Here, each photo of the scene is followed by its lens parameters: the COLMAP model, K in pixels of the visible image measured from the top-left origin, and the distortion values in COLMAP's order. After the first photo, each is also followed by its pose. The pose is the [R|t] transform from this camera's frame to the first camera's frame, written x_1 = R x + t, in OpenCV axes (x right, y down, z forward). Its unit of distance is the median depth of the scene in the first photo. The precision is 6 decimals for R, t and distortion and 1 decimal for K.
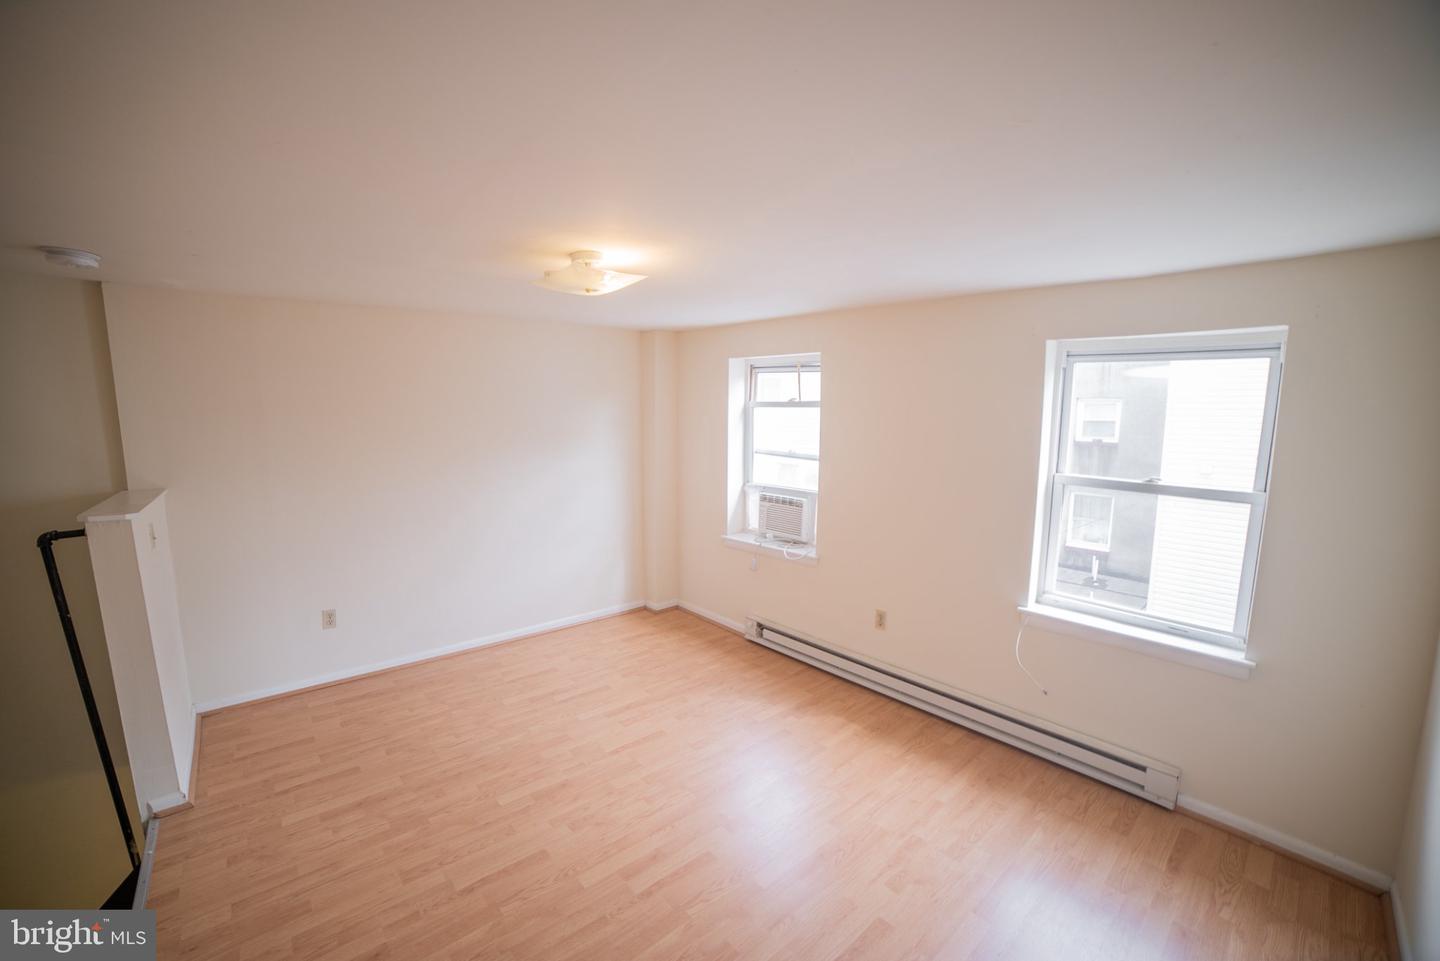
lens RADIAL K [[598.4, 0, 679.8], [0, 598.4, 480.6], [0, 0, 1]] dist [-0.028407, 0.002873]
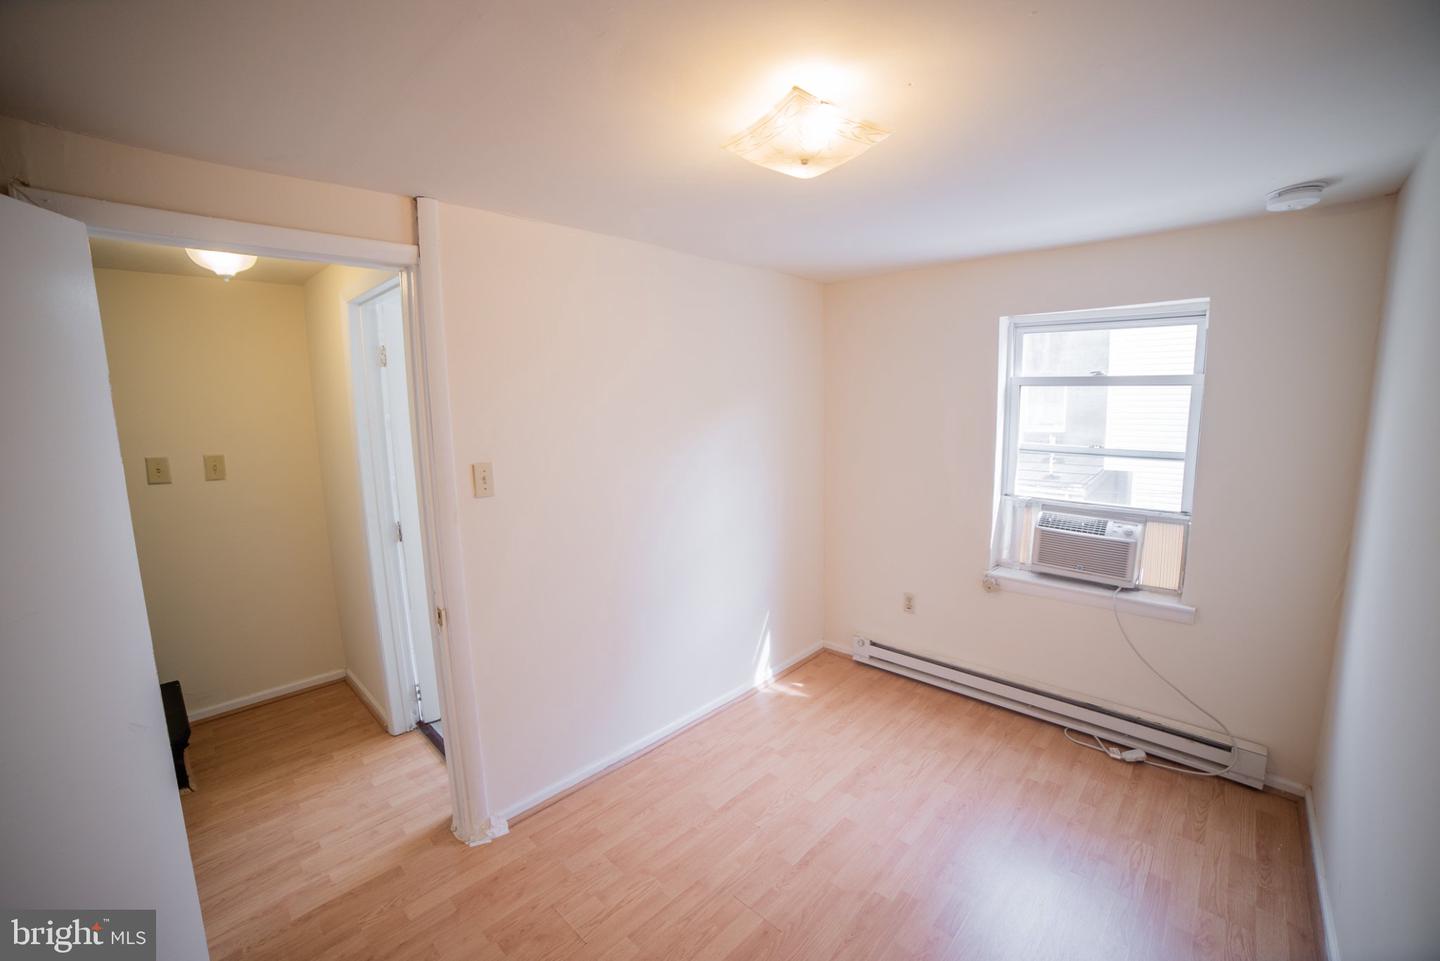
lens RADIAL K [[598.4, 0, 719.0], [0, 598.4, 470.7], [0, 0, 1]] dist [-0.028407, 0.002873]
pose [[0.990916, -0.046263, 0.126274, -0.079553], [0.044045, 0.998823, 0.020298, -0.012976], [-0.127064, -0.014552, 0.991788, 0.088858]]
